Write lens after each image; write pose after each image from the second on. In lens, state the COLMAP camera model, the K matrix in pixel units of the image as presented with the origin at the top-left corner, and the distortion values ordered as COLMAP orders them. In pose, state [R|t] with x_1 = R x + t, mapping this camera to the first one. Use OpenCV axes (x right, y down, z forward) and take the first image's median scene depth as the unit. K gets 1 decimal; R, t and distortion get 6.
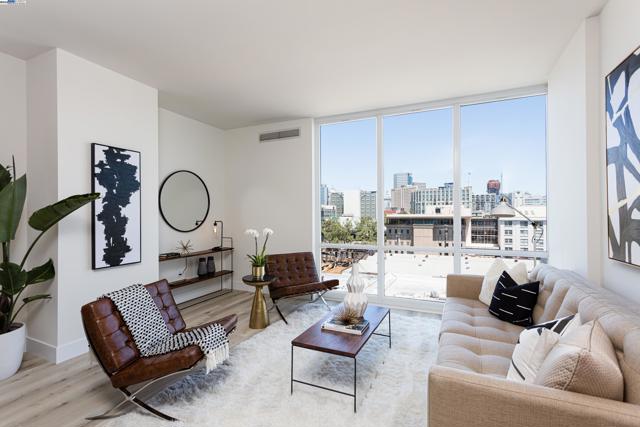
lens RADIAL K [[301.8, 0, 320.0], [0, 301.8, 213.5], [0, 0, 1]] dist [0.009538, -0.000379]
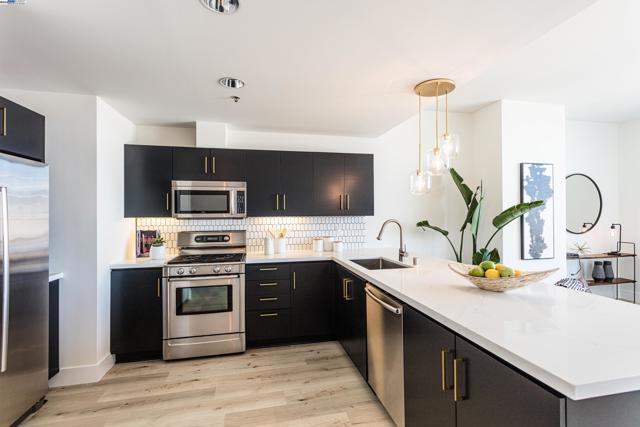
lens RADIAL K [[301.8, 0, 320.0], [0, 301.8, 213.5], [0, 0, 1]] dist [0.009538, -0.000379]
pose [[0.602769, -0.002558, -0.797912, -0.210477], [0.003751, 0.999993, -0.000372, -0.015474], [0.797907, -0.002769, 0.602774, -0.438194]]
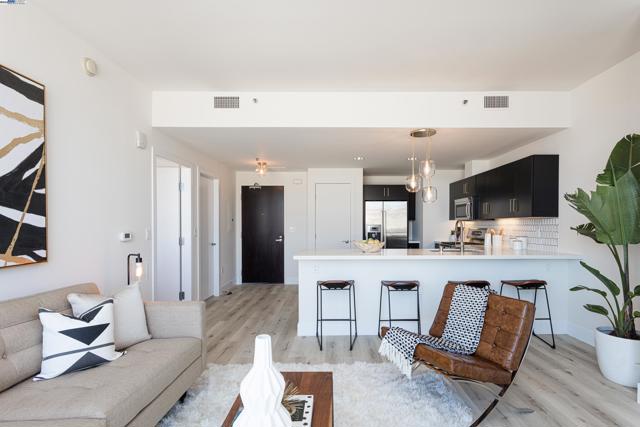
lens RADIAL K [[321.7, 0, 334.0], [0, 321.7, 225.1], [0, 0, 1]] dist [0.002062, -0.000080]
pose [[-0.905908, 0.005853, -0.423435, 0.183054], [0.005314, 0.999983, 0.002454, 0.016635], [0.423442, -0.000027, -0.905923, 1.183767]]
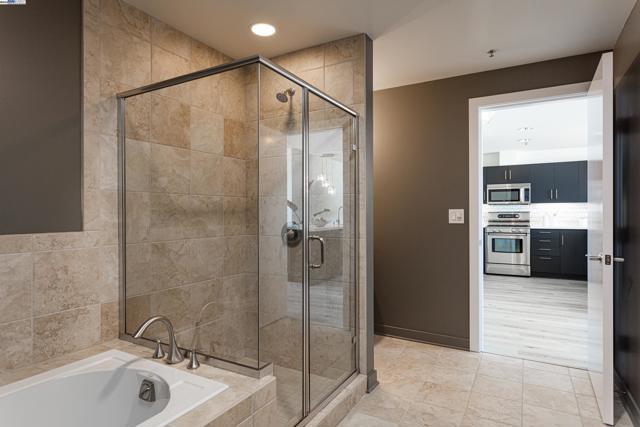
lens RADIAL K [[357.8, 0, 320.0], [0, 357.8, 213.5], [0, 0, 1]] dist [0.001195, 0.000145]
pose [[-0.091752, 0.008722, -0.995744, 1.029055], [0.005643, 0.999950, 0.008239, 0.030423], [0.995766, -0.004863, -0.091796, -1.057963]]
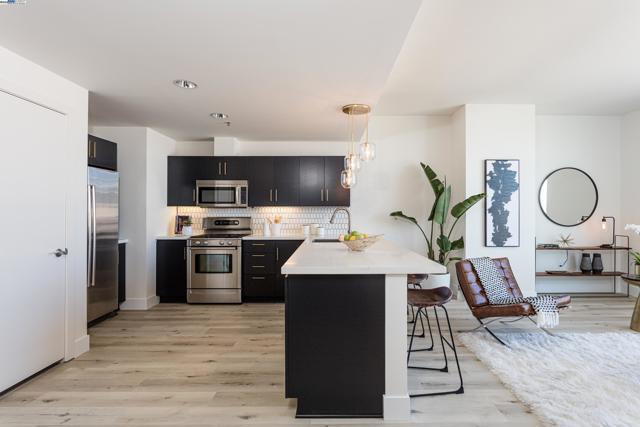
lens RADIAL K [[322.6, 0, 329.8], [0, 322.6, 213.0], [0, 0, 1]] dist [-0.002613, -0.000127]
pose [[0.416871, 0.003414, -0.908959, 0.314339], [-0.002873, 0.999993, 0.002438, 0.020087], [0.908961, 0.001595, 0.416878, -0.293171]]
